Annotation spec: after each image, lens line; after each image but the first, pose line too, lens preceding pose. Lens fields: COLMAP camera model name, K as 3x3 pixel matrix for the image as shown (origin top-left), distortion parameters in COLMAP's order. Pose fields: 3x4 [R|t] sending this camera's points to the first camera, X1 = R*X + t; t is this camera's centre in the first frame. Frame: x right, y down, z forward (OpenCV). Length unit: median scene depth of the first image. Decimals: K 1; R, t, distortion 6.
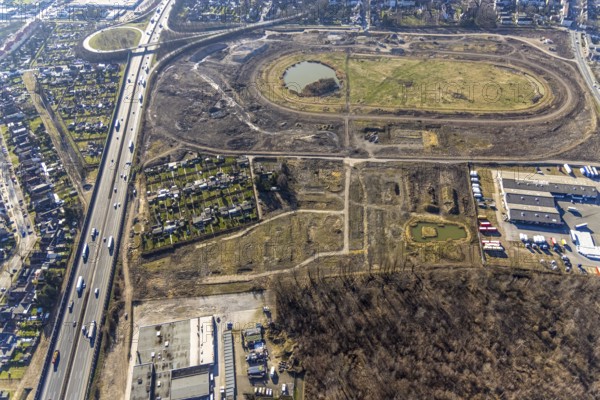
lens RADIAL K [[421.4, 0, 297.4], [0, 421.4, 201.1], [0, 0, 1]] dist [0.019875, 0.000873]
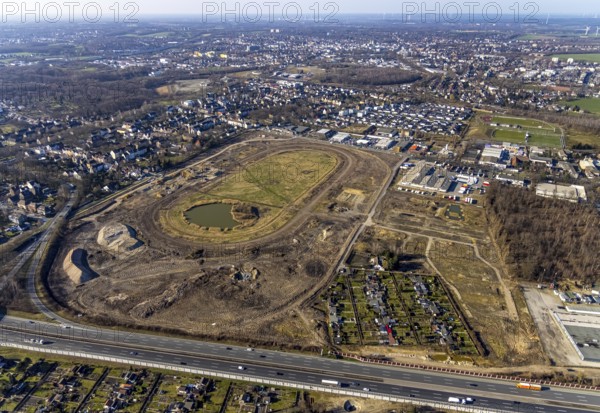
lens RADIAL K [[415.4, 0, 289.5], [0, 415.4, 207.0], [0, 0, 1]] dist [0.003060, 0.000941]
pose [[0.325392, -0.382476, 0.864773, -0.990158], [0.650264, 0.754475, 0.089015, -0.398624], [-0.686496, 0.533366, 0.494210, 0.581244]]
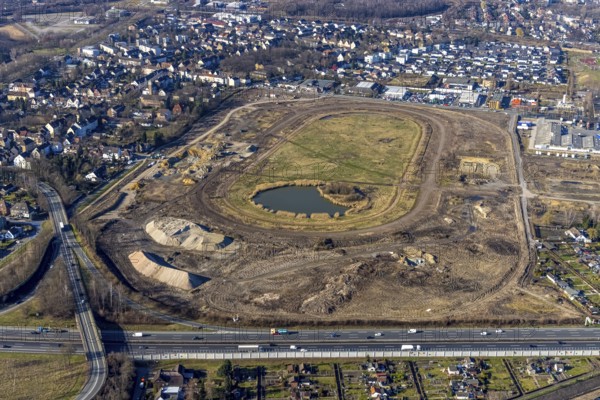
lens RADIAL K [[821.8, 0, 300.0], [0, 821.8, 200.0], [0, 0, 1]] dist [0.016623, -0.042679]
pose [[0.113204, -0.322682, 0.939713, -1.516481], [0.675931, 0.718211, 0.165195, -0.690673], [-0.728218, 0.616481, 0.299416, 0.896551]]
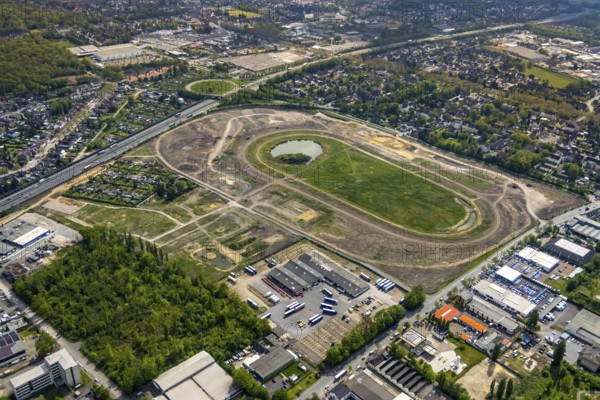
lens RADIAL K [[561.3, 0, 297.6], [0, 561.3, 200.0], [0, 0, 1]] dist [-0.000825, 0.009975]
pose [[0.800990, 0.333383, -0.497263, 1.127583], [-0.450308, 0.882842, -0.133466, 0.028680], [0.394509, 0.330827, 0.857272, -0.326648]]
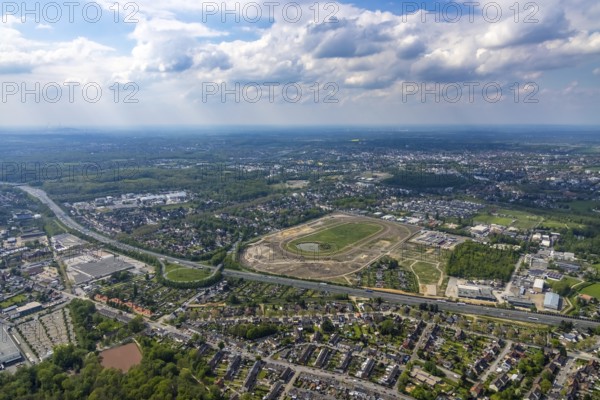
lens RADIAL K [[406.1, 0, 297.7], [0, 406.1, 197.3], [0, 0, 1]] dist [0.002565, 0.001588]
pose [[0.508065, -0.138272, 0.850147, -2.096241], [0.591784, 0.773209, -0.227904, -0.126292], [-0.625829, 0.618893, 0.474668, 0.058327]]
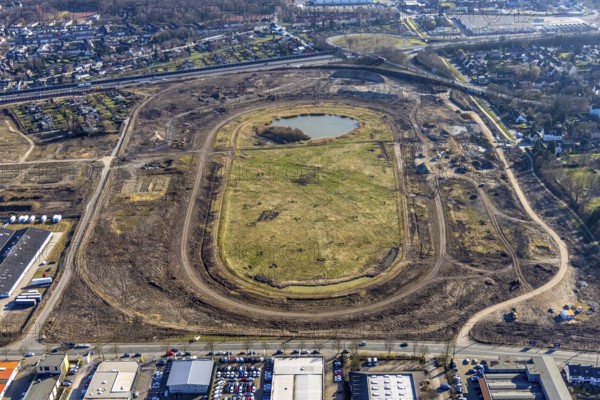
lens RADIAL K [[755.5, 0, 300.0], [0, 755.5, 200.0], [0, 0, 1]] dist [0.010799, -0.005306]
pose [[0.154857, 0.431489, -0.888728, 1.635063], [-0.658276, 0.715857, 0.232856, -0.671789], [0.736676, 0.548969, 0.394894, 0.775472]]
